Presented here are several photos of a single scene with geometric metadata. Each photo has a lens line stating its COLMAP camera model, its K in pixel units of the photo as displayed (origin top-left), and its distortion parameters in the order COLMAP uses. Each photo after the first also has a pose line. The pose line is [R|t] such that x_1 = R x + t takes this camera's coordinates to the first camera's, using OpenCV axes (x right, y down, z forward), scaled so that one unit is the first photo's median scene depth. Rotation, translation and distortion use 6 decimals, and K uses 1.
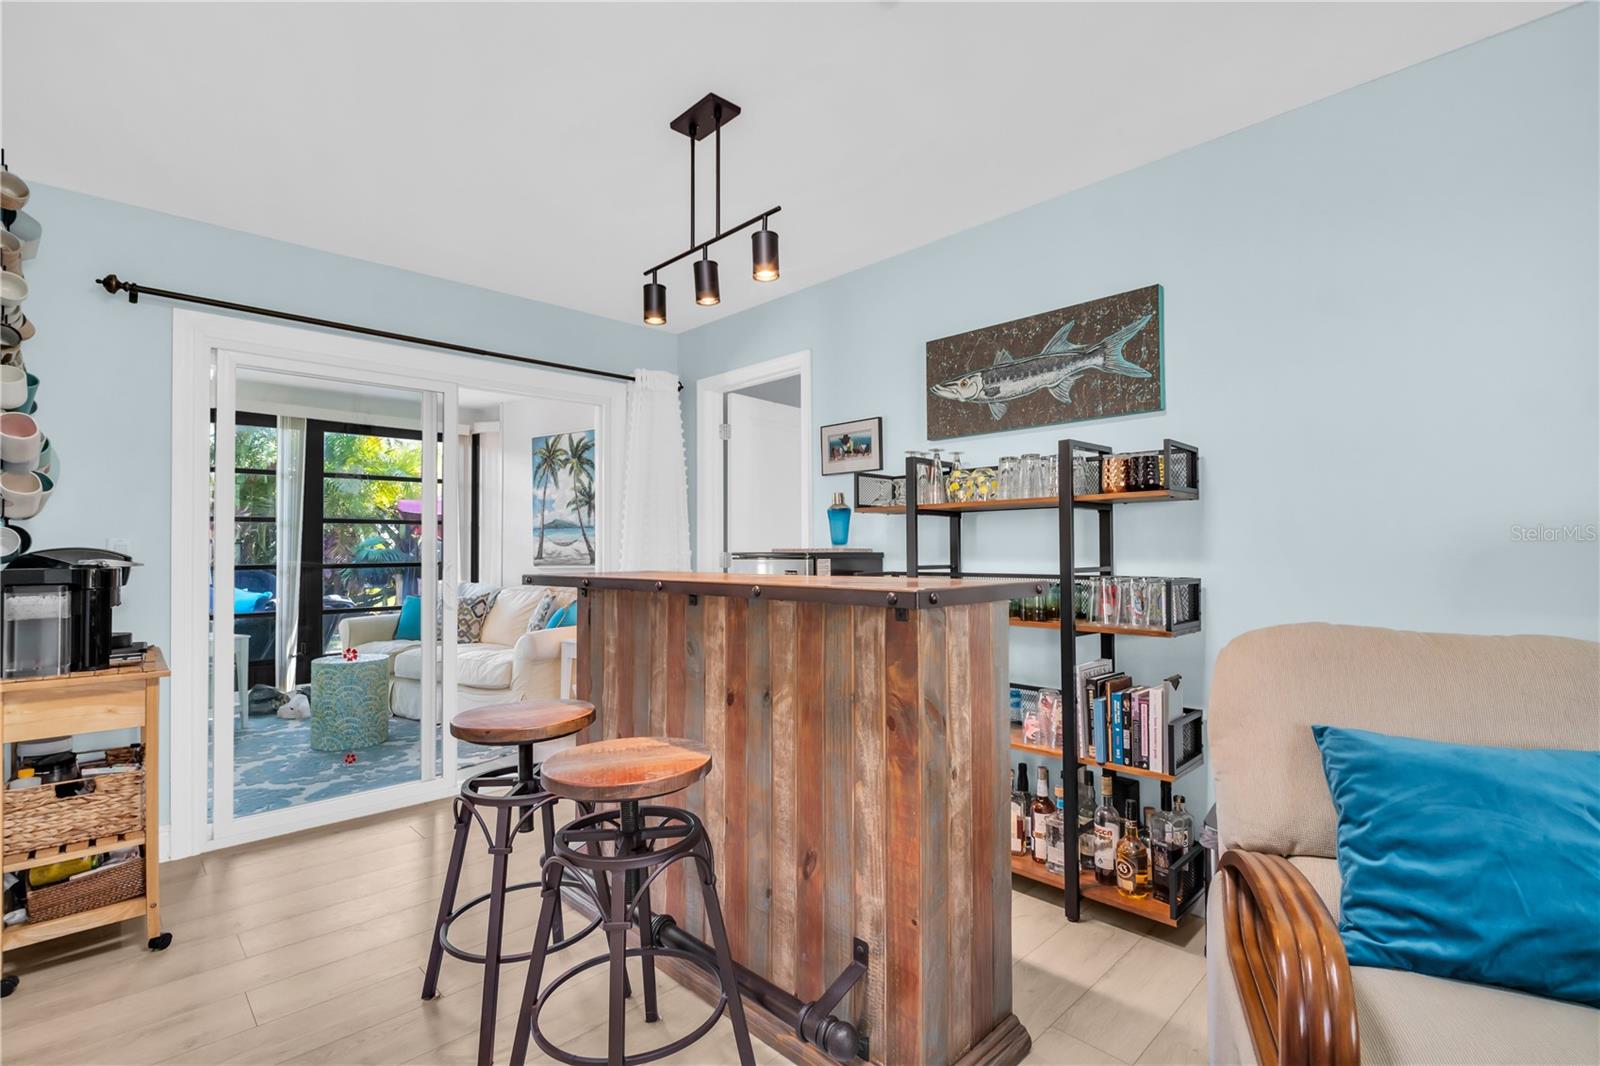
lens RADIAL K [[729.6, 0, 803.9], [0, 729.6, 534.3], [0, 0, 1]] dist [0.000499, -0.006041]
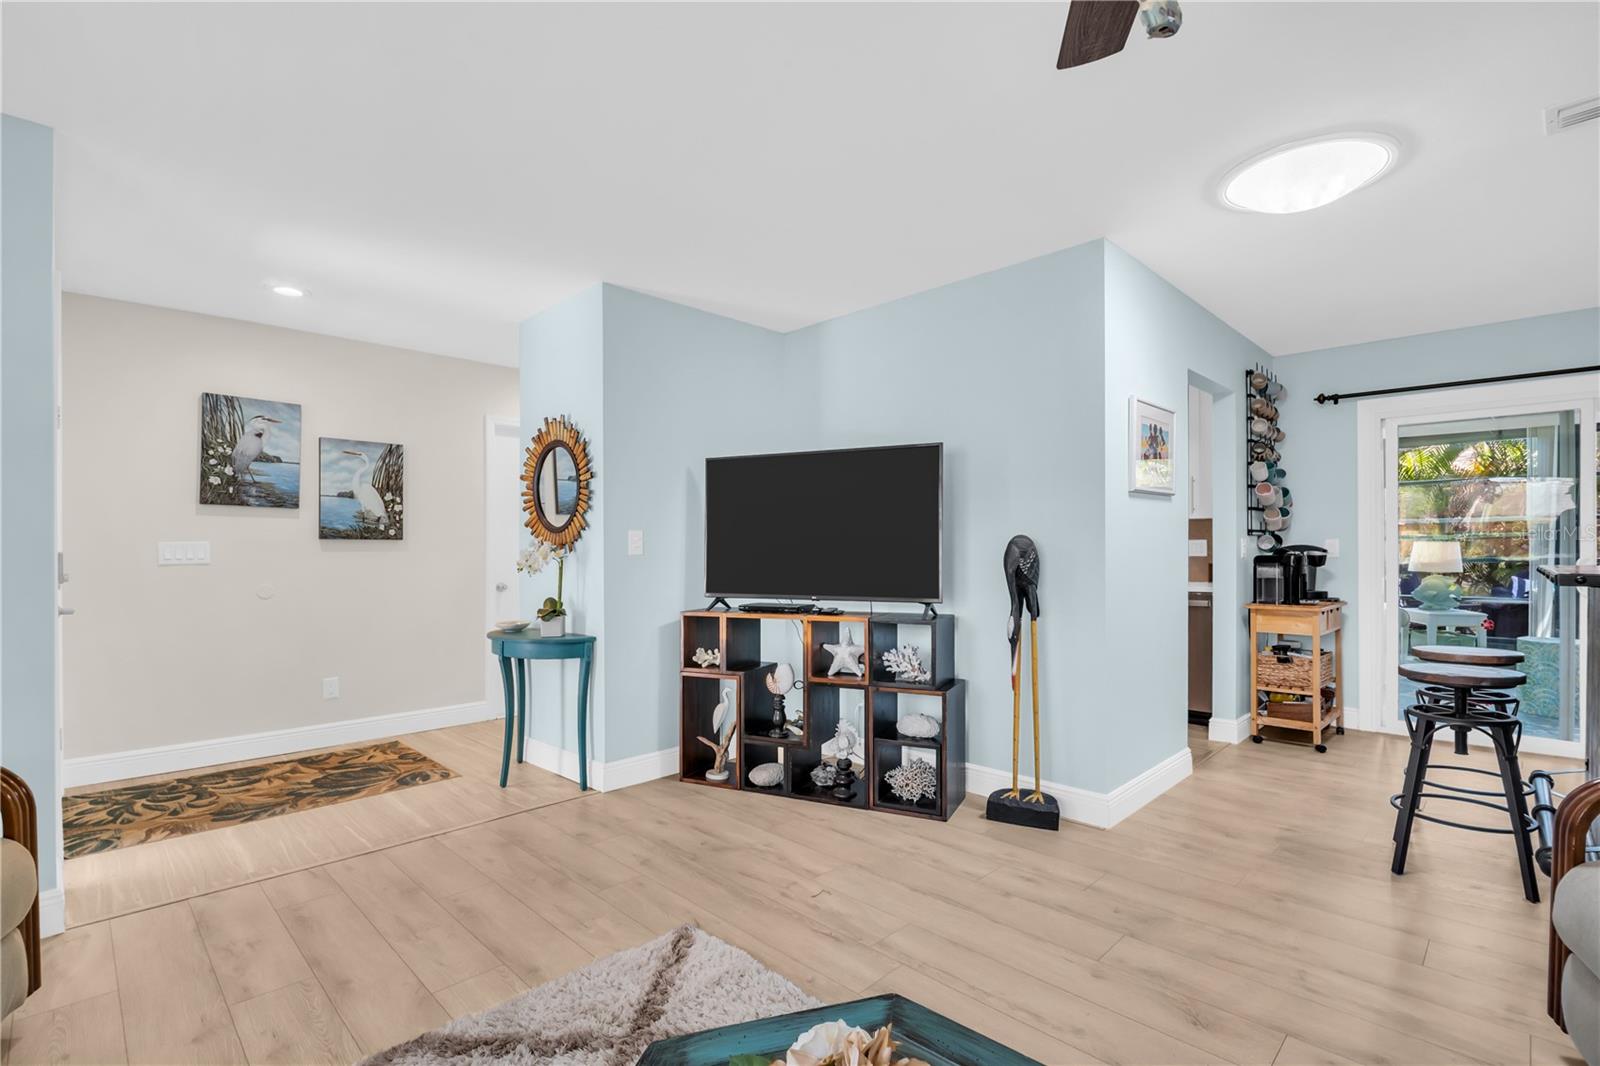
lens RADIAL K [[739.3, 0, 807.4], [0, 739.3, 543.0], [0, 0, 1]] dist [0.001518, -0.007234]
pose [[0.013881, -0.001683, -0.999902, 0.915063], [0.022698, 0.999741, -0.001367, -0.013606], [0.999646, -0.022677, 0.013915, -0.332676]]
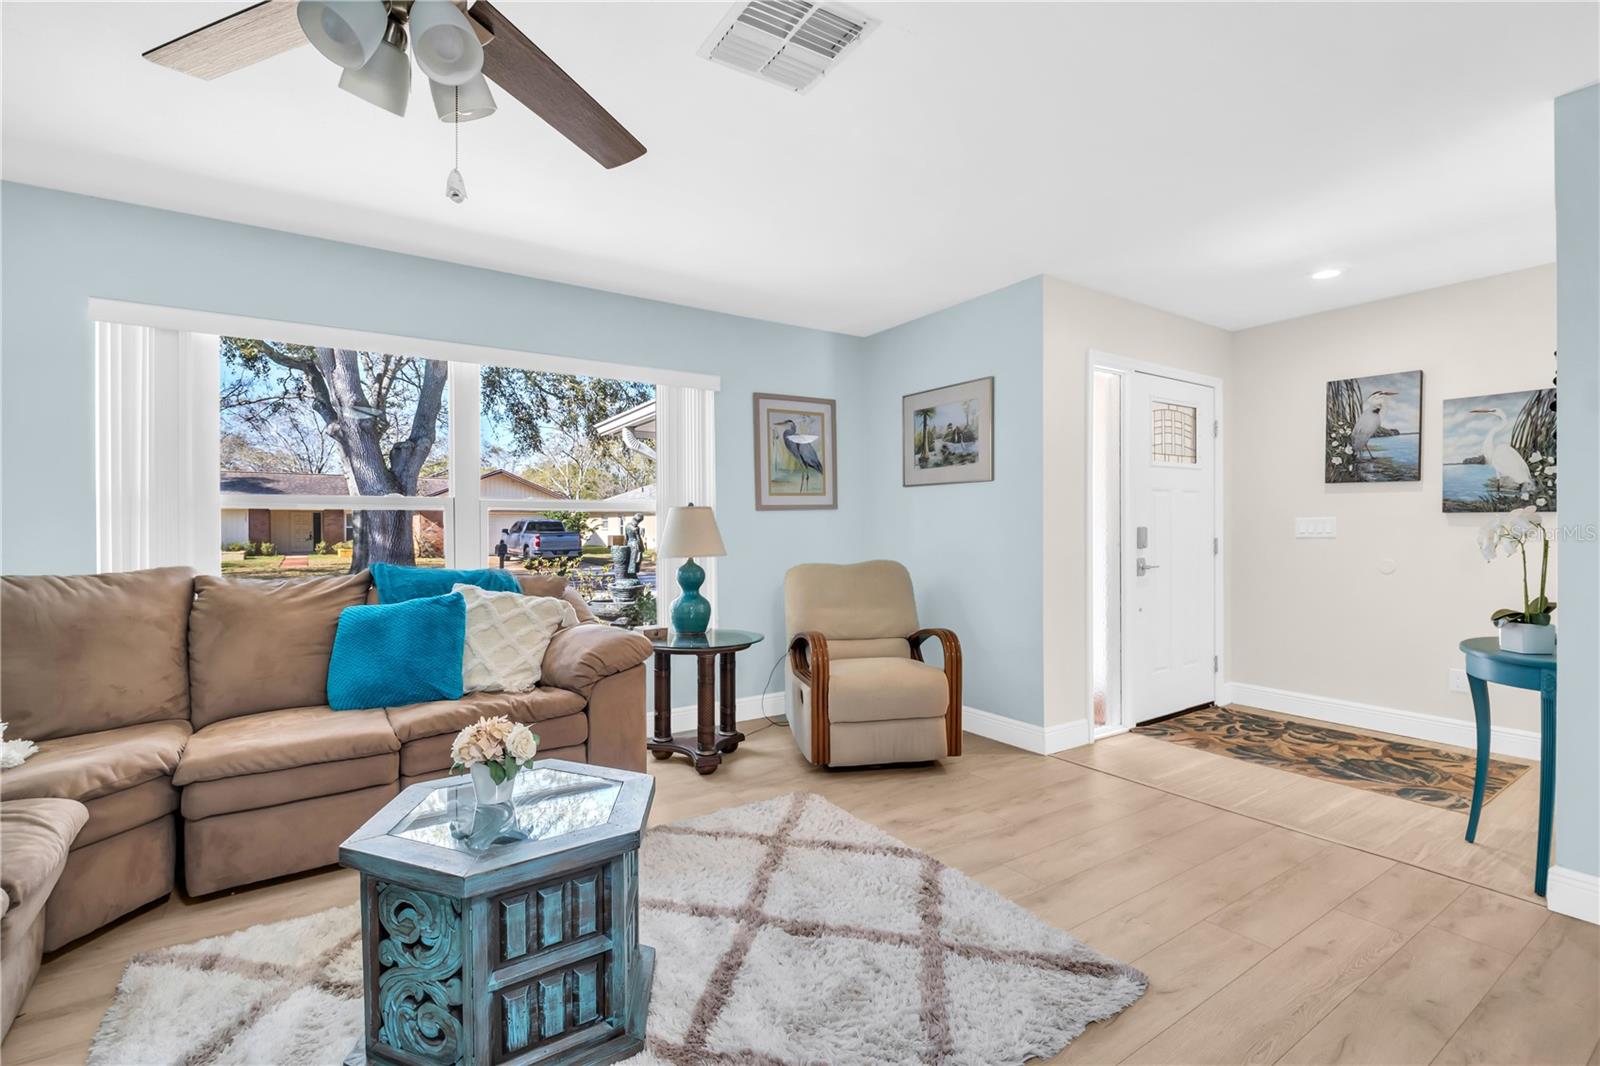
lens RADIAL K [[729.6, 0, 803.9], [0, 729.6, 534.3], [0, 0, 1]] dist [0.000499, -0.006041]
pose [[-0.984121, 0.007516, 0.177342, 0.207097], [0.005413, 0.999909, -0.012336, 0.006495], [-0.177418, -0.011180, -0.984072, 0.325506]]
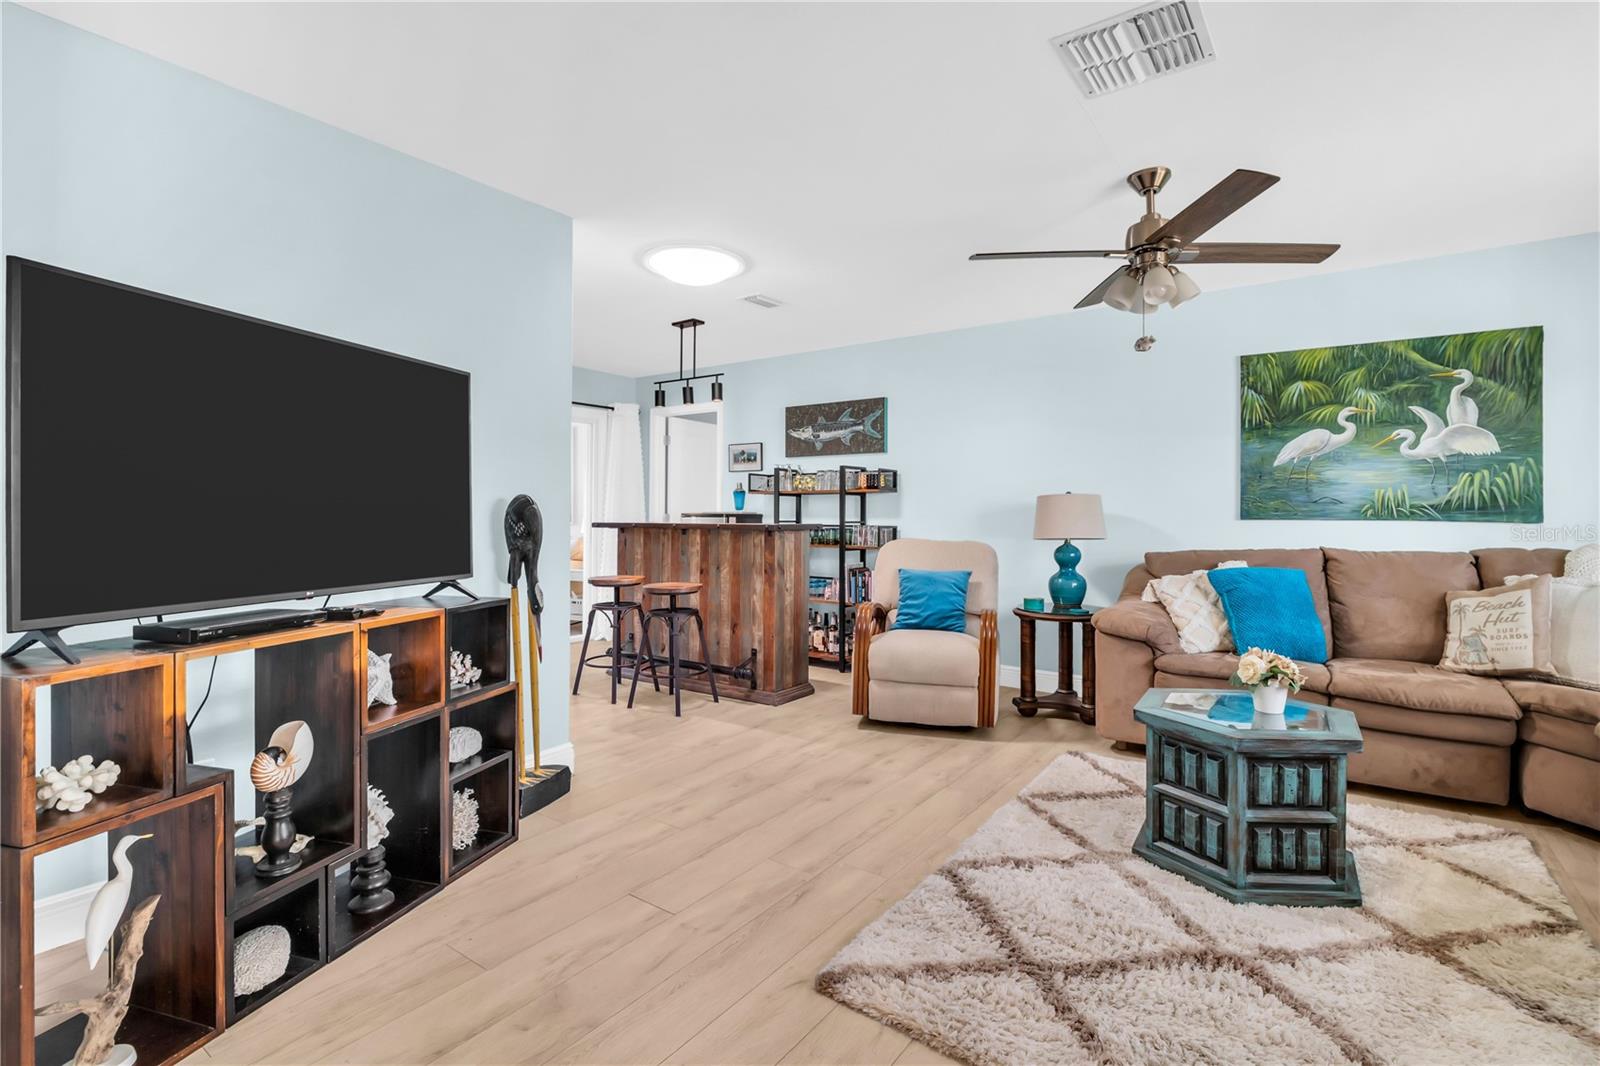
lens RADIAL K [[737.3, 0, 798.7], [0, 737.3, 504.9], [0, 0, 1]] dist [-0.003325, -0.001182]
pose [[0.986724, 0.011834, 0.161975, -0.141906], [-0.013023, 0.999895, 0.006281, -0.016804], [-0.161884, -0.008307, 0.986775, -1.184776]]
